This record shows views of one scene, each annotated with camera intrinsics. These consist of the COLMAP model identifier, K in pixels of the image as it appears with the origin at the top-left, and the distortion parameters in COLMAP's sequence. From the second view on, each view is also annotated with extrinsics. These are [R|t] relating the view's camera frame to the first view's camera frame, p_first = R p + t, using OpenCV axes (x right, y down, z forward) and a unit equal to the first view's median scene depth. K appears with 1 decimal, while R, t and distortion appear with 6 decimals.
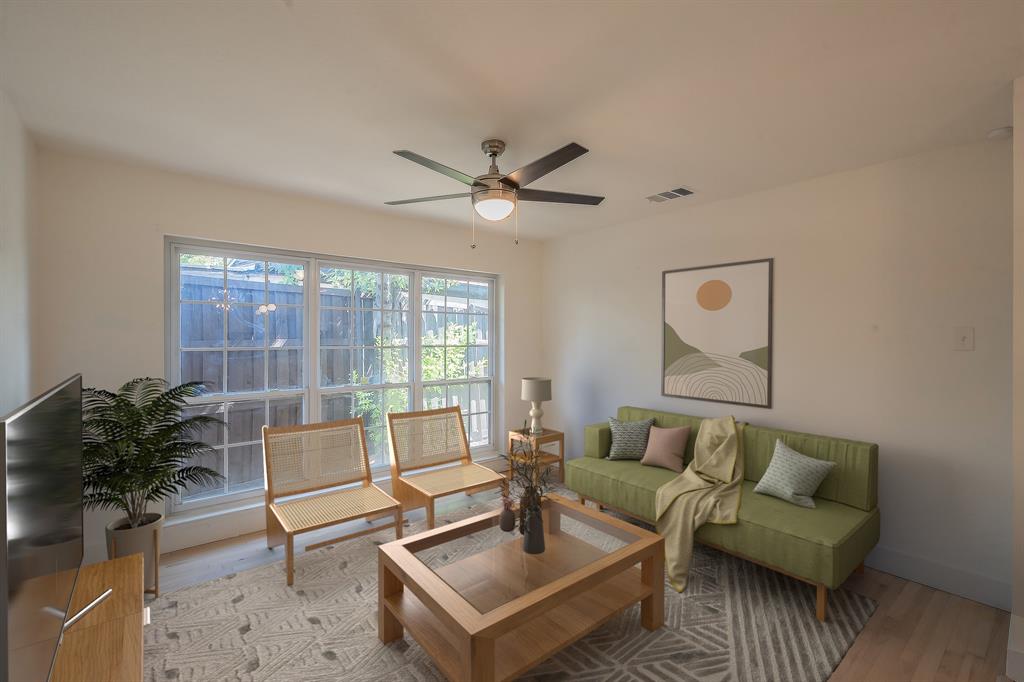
lens RADIAL K [[434.6, 0, 512.0], [0, 434.6, 341.0], [0, 0, 1]] dist [0.000647, 0.000075]
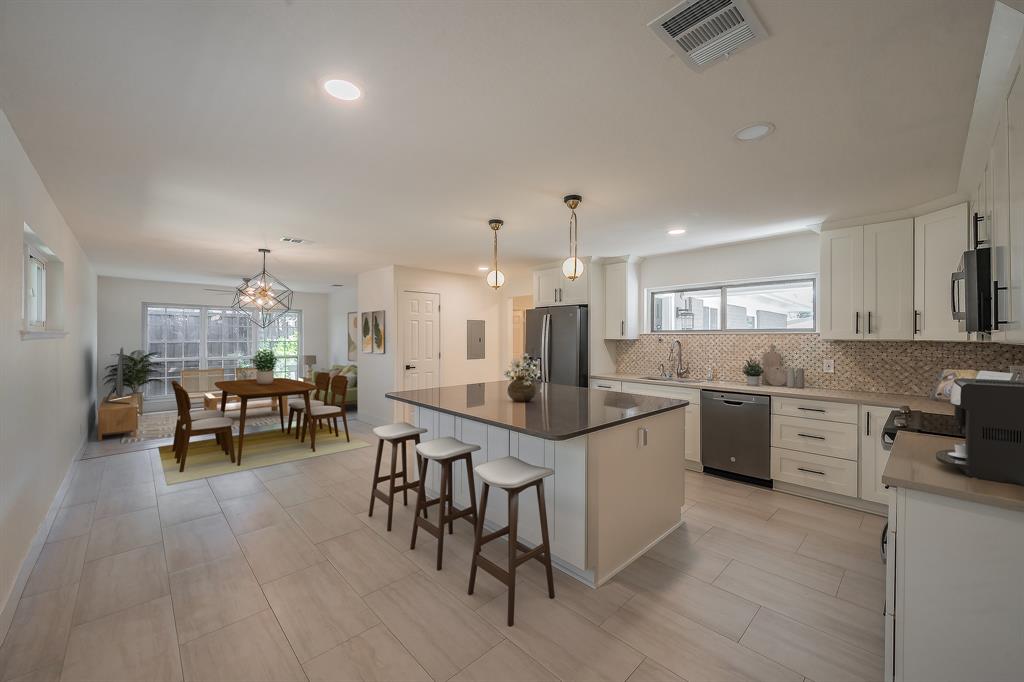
lens RADIAL K [[408.5, 0, 512.8], [0, 408.5, 335.2], [0, 0, 1]] dist [0.000248, 0.000128]
pose [[0.995928, 0.001193, 0.090149, 1.535694], [-0.001160, 0.999999, -0.000424, -0.032341], [-0.090149, 0.000318, 0.995928, -2.105971]]
